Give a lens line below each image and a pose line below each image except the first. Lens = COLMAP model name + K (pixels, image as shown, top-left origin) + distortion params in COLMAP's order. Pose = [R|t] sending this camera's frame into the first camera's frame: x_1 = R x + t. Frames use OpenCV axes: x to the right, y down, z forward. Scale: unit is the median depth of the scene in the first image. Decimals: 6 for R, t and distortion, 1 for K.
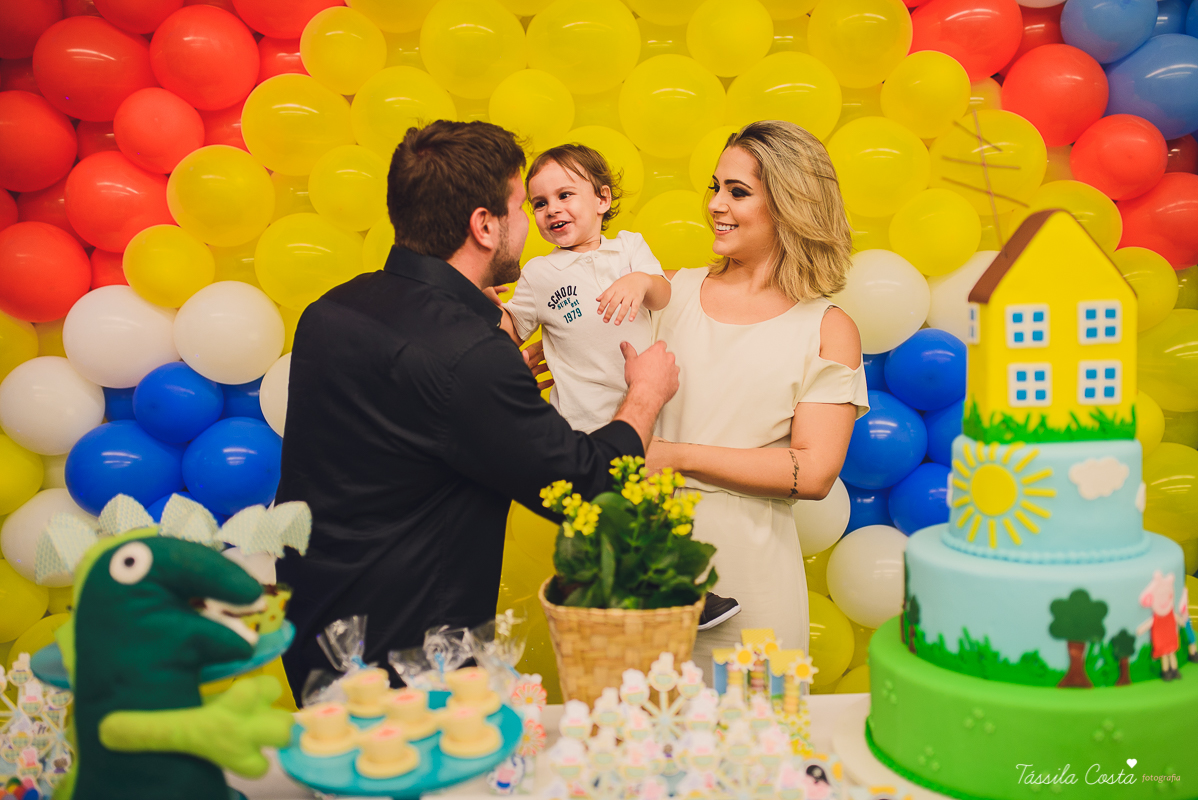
lens RADIAL K [[1149.8, 0, 597.1], [0, 1149.8, 397.4], [0, 0, 1]] dist [-0.066023, 0.095074]
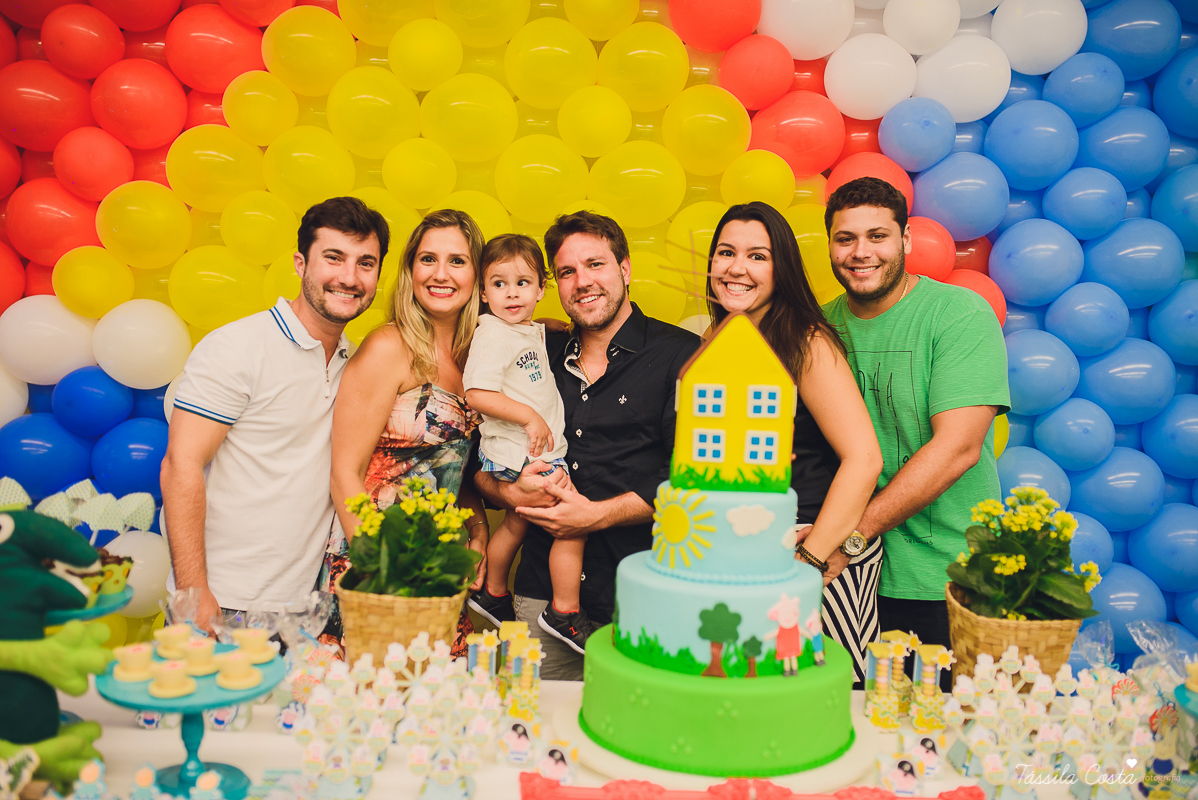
lens RADIAL K [[1147.1, 0, 596.9], [0, 1147.1, 401.4], [0, 0, 1]] dist [-0.065175, 0.103756]
pose [[0.996740, 0.076025, 0.026996, 0.196245], [-0.075618, 0.997012, -0.015797, -0.028498], [-0.028116, 0.013704, 0.999511, -0.282717]]
